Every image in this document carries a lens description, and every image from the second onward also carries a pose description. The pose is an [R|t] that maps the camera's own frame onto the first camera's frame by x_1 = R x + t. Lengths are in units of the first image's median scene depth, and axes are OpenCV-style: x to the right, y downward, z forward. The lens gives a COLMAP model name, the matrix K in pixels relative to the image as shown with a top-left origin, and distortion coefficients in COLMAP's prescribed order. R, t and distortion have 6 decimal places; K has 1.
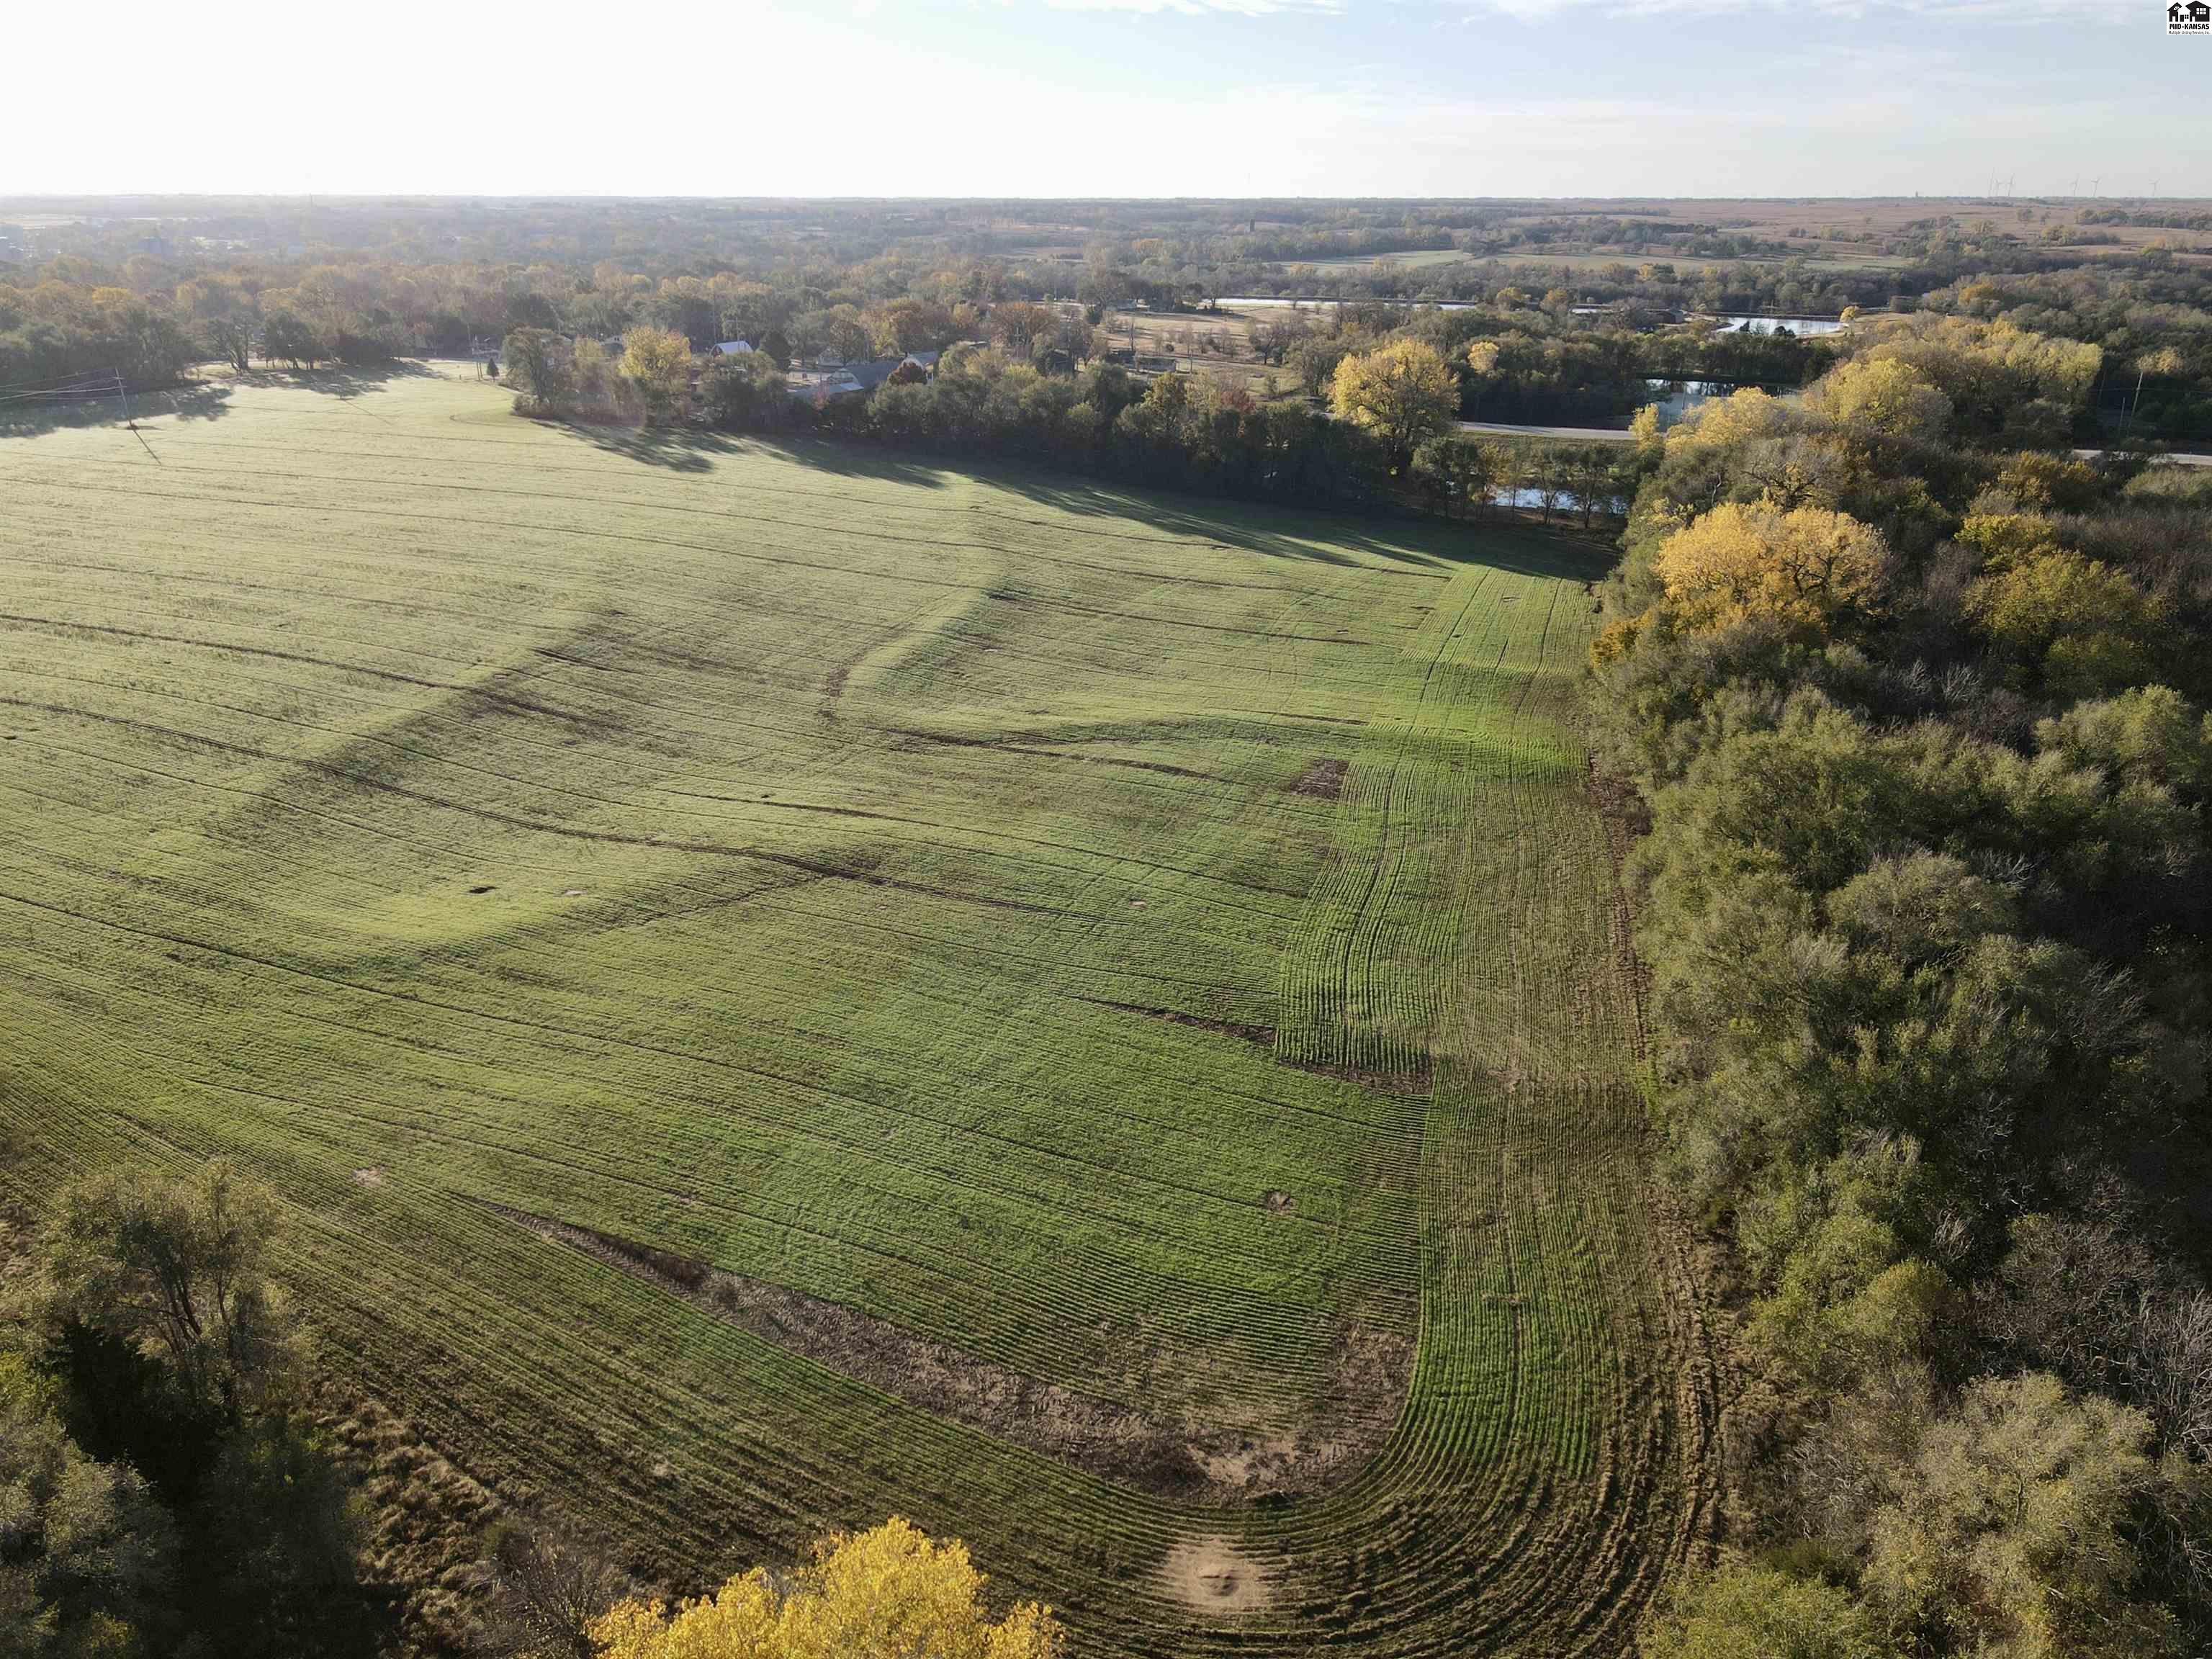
lens RADIAL K [[1614.7, 0, 1103.7], [0, 1614.7, 829.6], [0, 0, 1]] dist [0.020917, -0.008864]
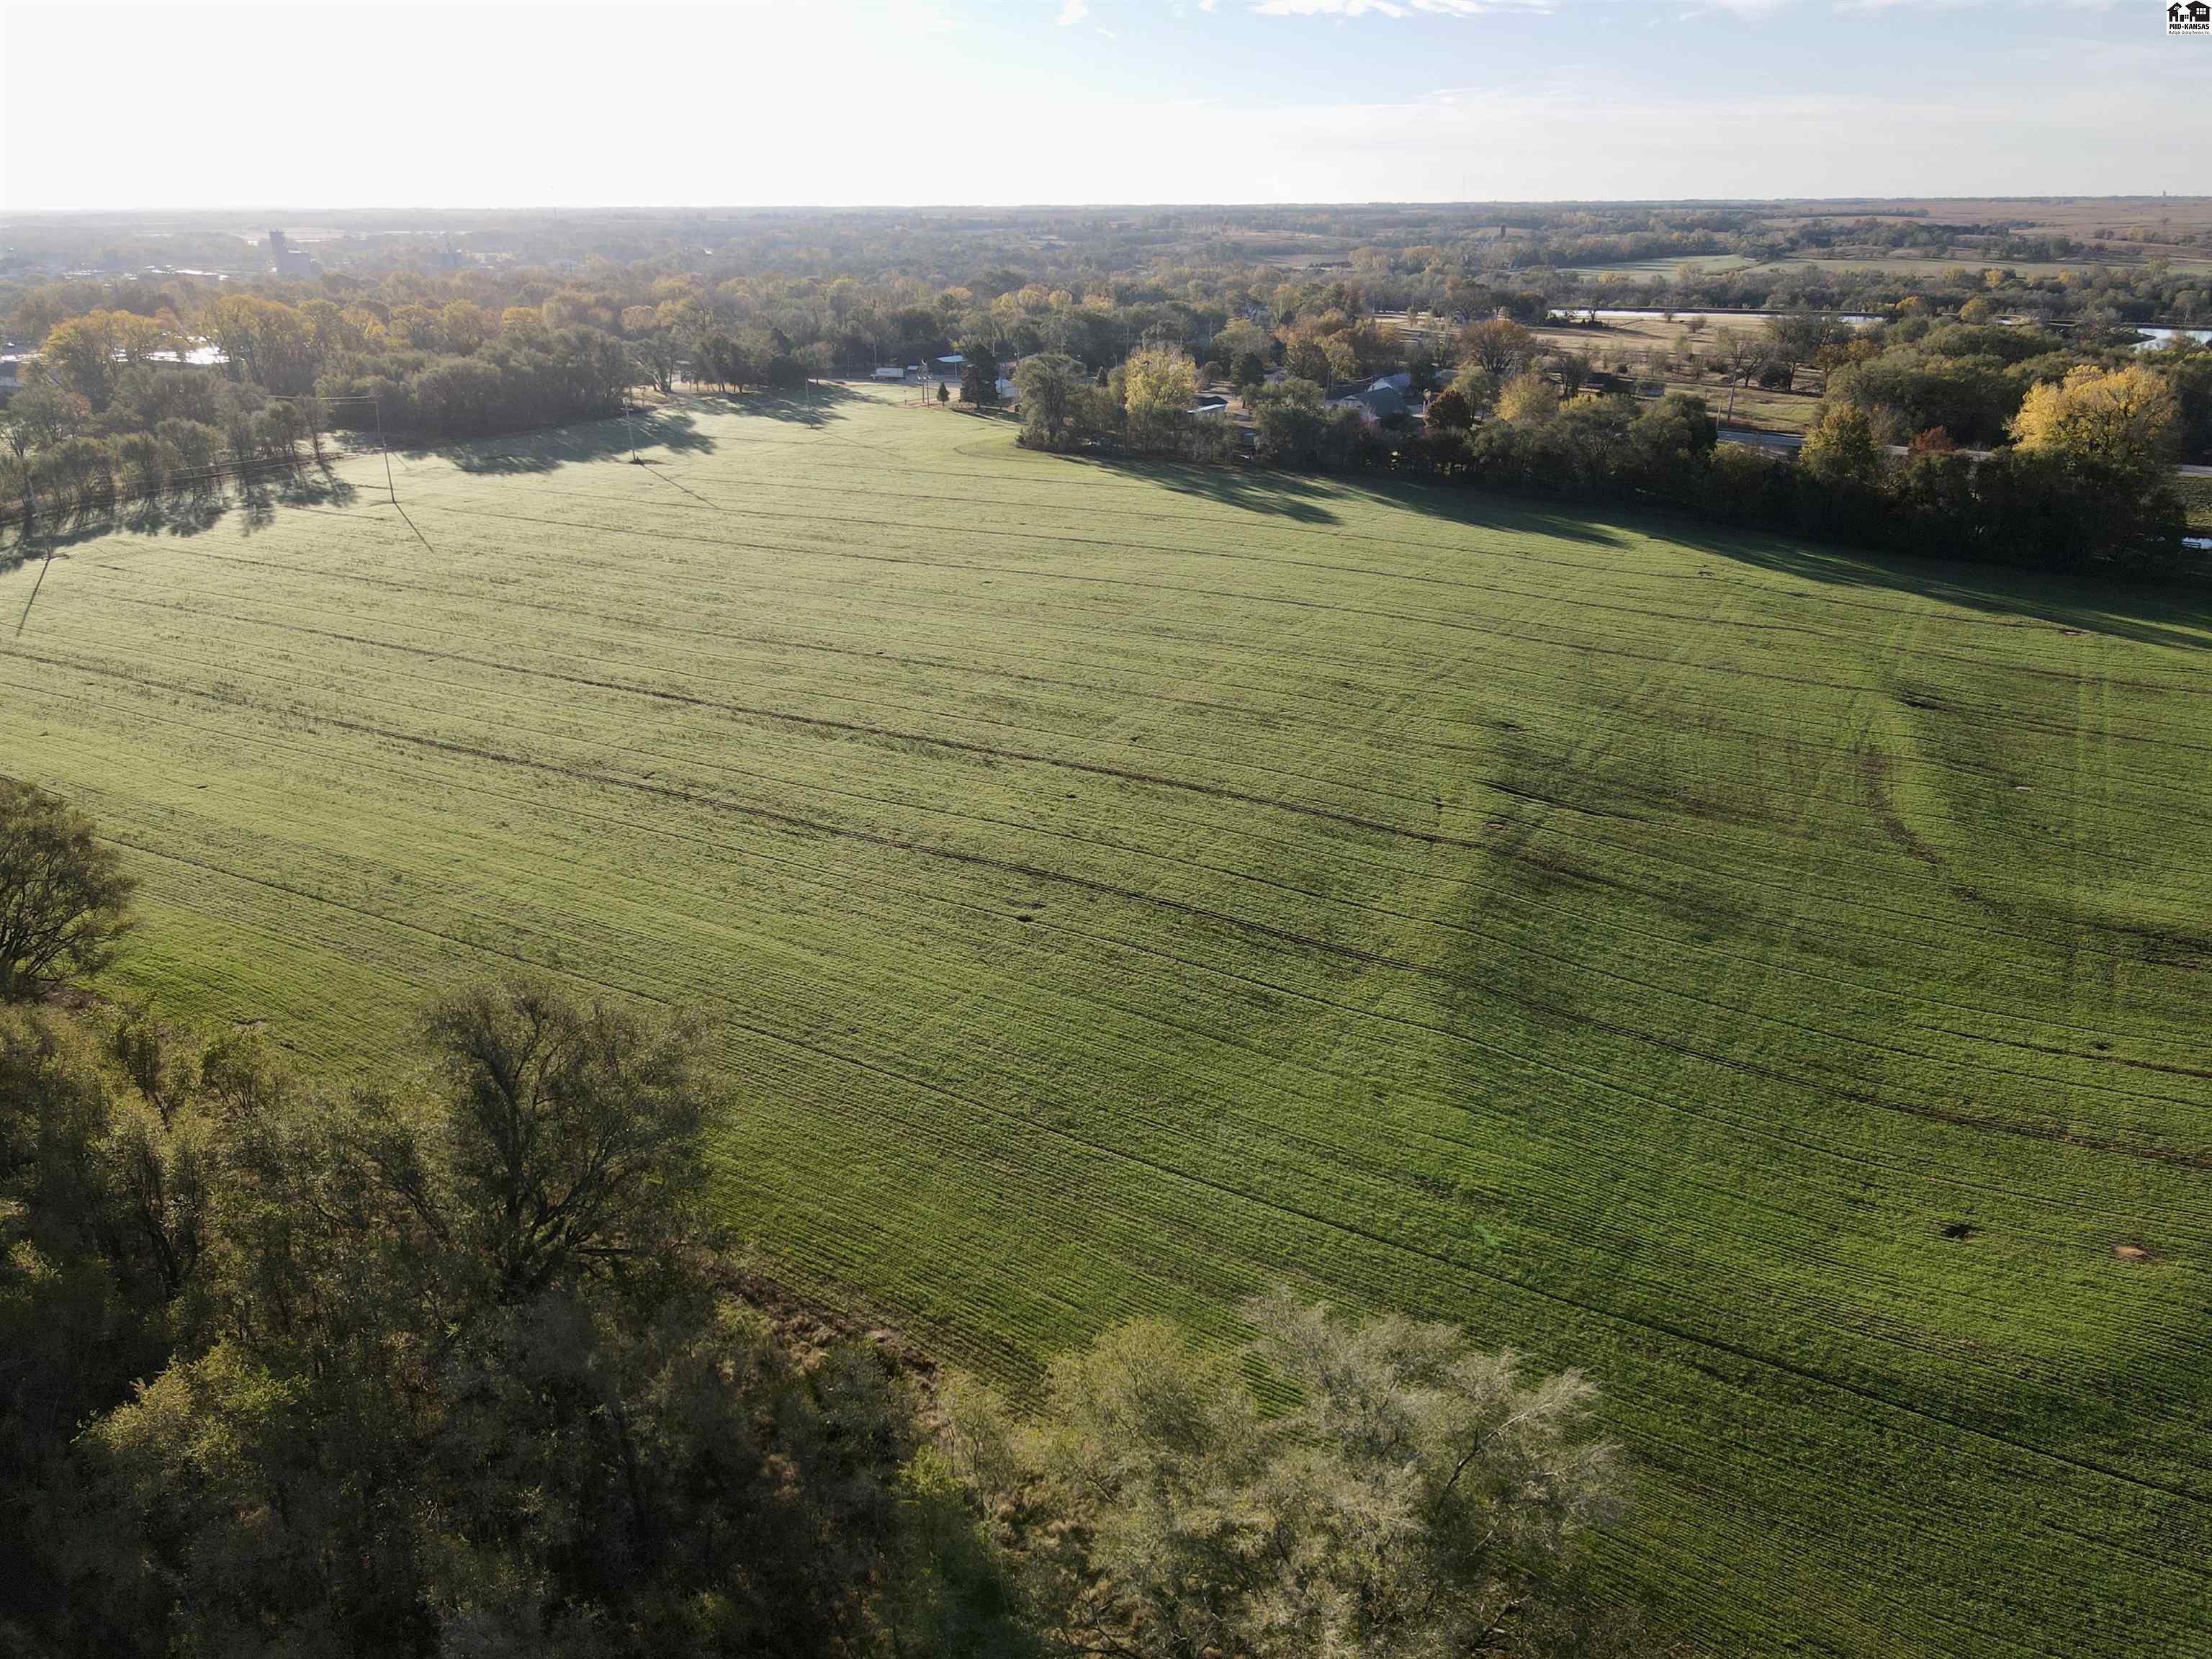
lens RADIAL K [[1614.7, 0, 1114.4], [0, 1614.7, 833.6], [0, 0, 1]] dist [0.020917, -0.008864]
pose [[0.995071, 0.029295, -0.094743, -0.178309], [-0.029397, 0.999568, 0.000320, -0.031661], [0.094711, 0.002467, 0.995502, 0.074055]]
